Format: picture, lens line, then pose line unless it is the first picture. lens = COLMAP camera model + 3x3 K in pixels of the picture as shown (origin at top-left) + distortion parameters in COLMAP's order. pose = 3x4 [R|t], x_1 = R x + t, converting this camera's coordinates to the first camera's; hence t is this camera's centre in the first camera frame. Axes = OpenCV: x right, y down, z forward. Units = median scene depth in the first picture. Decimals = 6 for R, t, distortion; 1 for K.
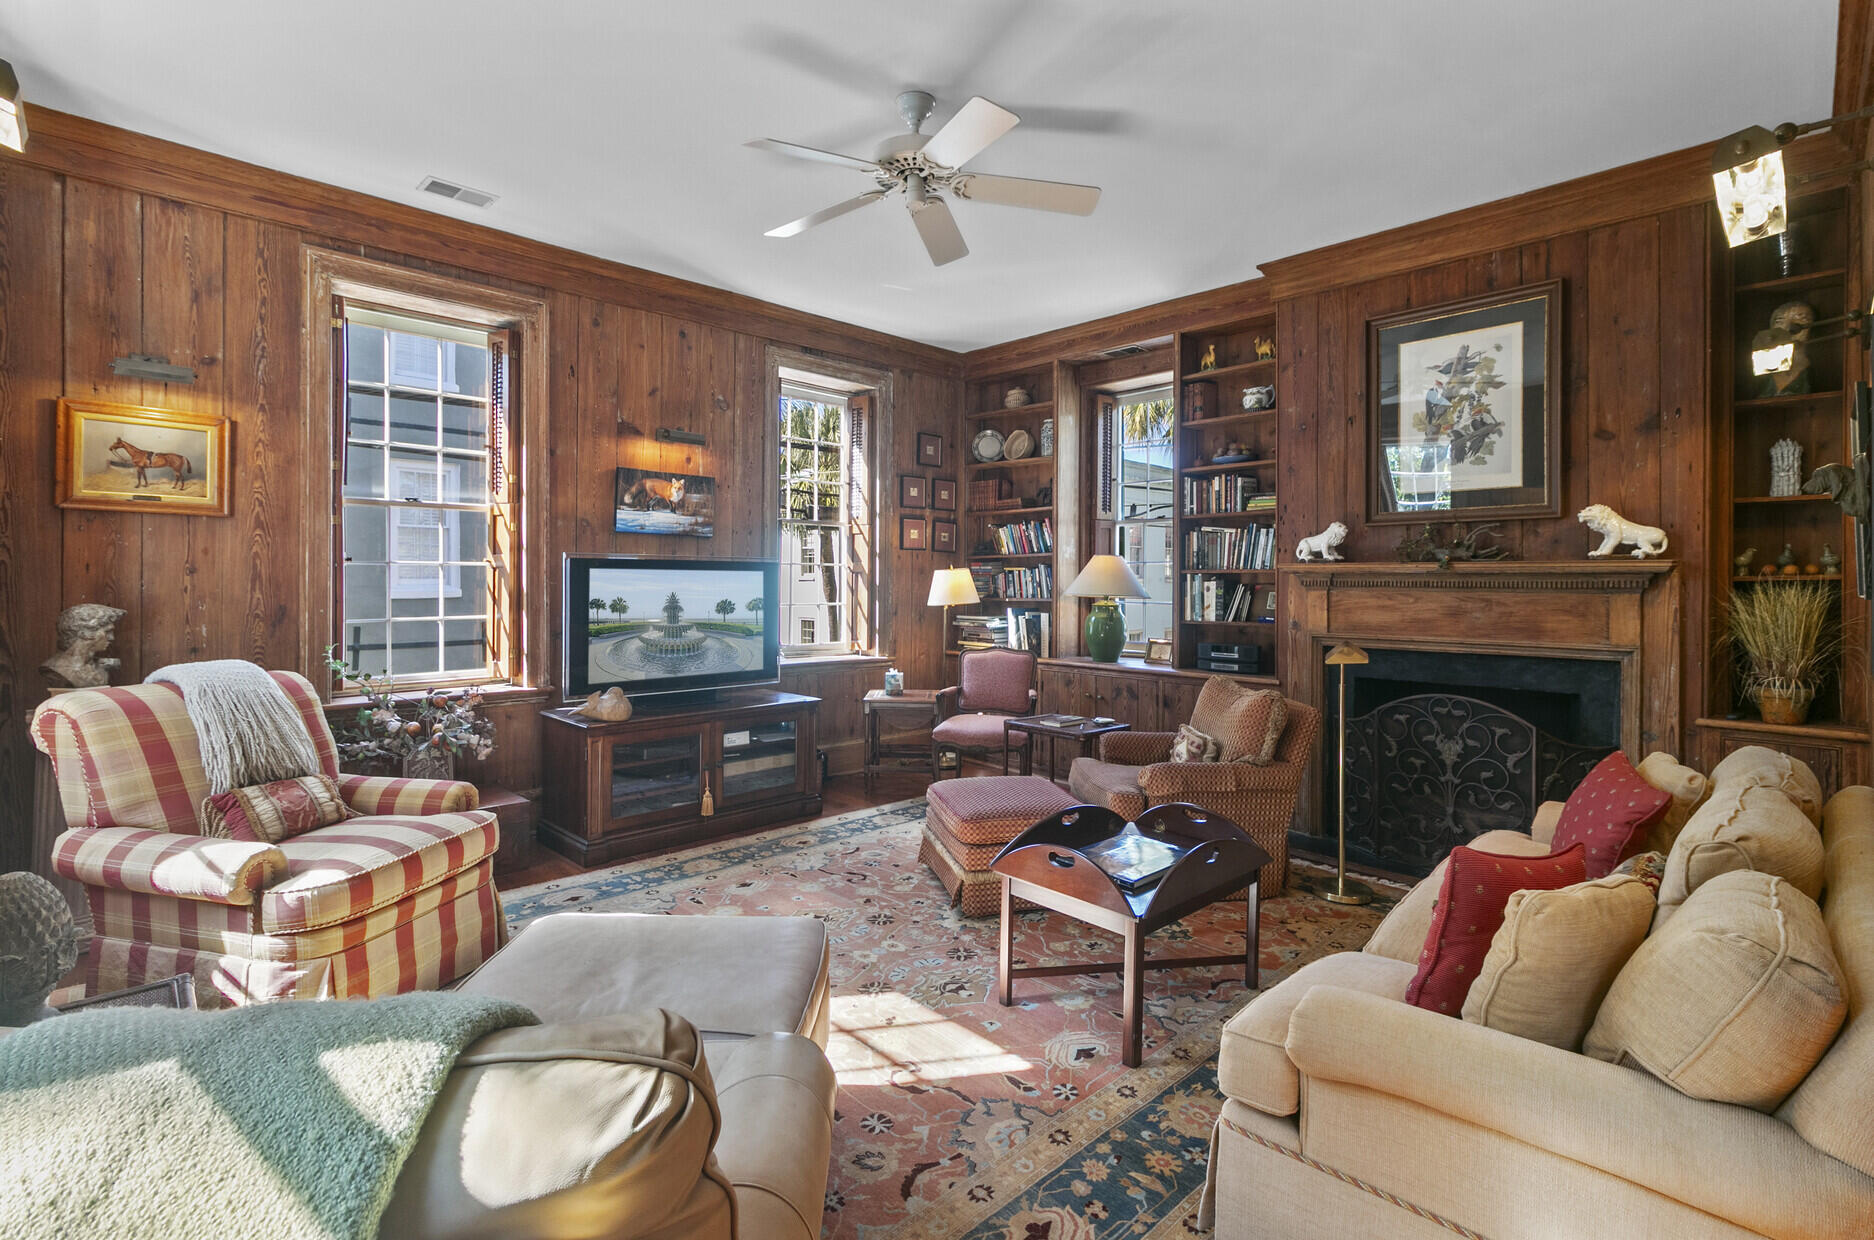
lens RADIAL K [[865.8, 0, 935.3], [0, 865.8, 589.8], [0, 0, 1]] dist [0.003244, 0.001286]
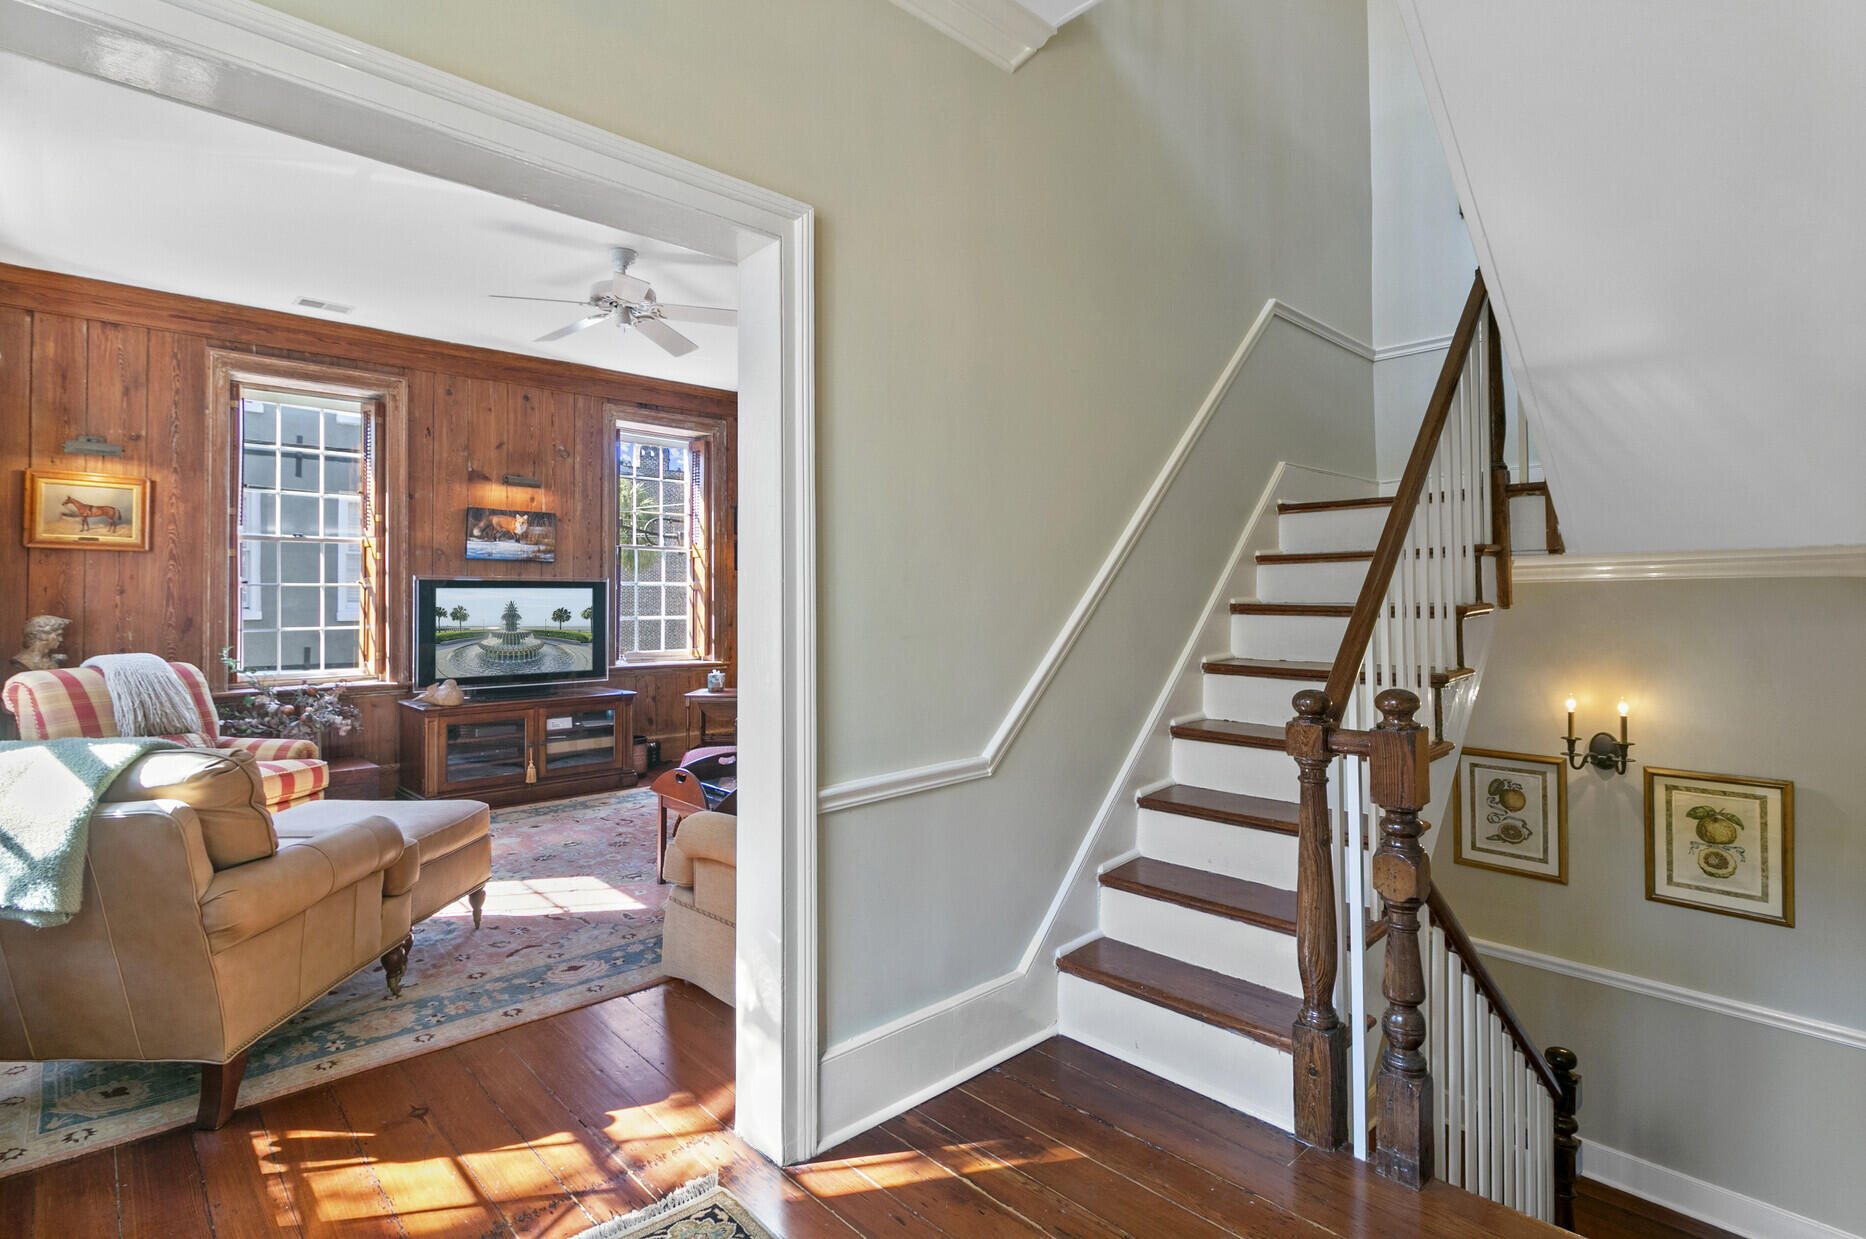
lens RADIAL K [[905.9, 0, 932.2], [0, 905.9, 593.5], [0, 0, 1]] dist [-0.002486, -0.000846]
pose [[0.999871, -0.010444, -0.012232, 0.376170], [0.010192, 0.999738, -0.020510, 0.019911], [0.012443, 0.020383, 0.999715, -0.347719]]
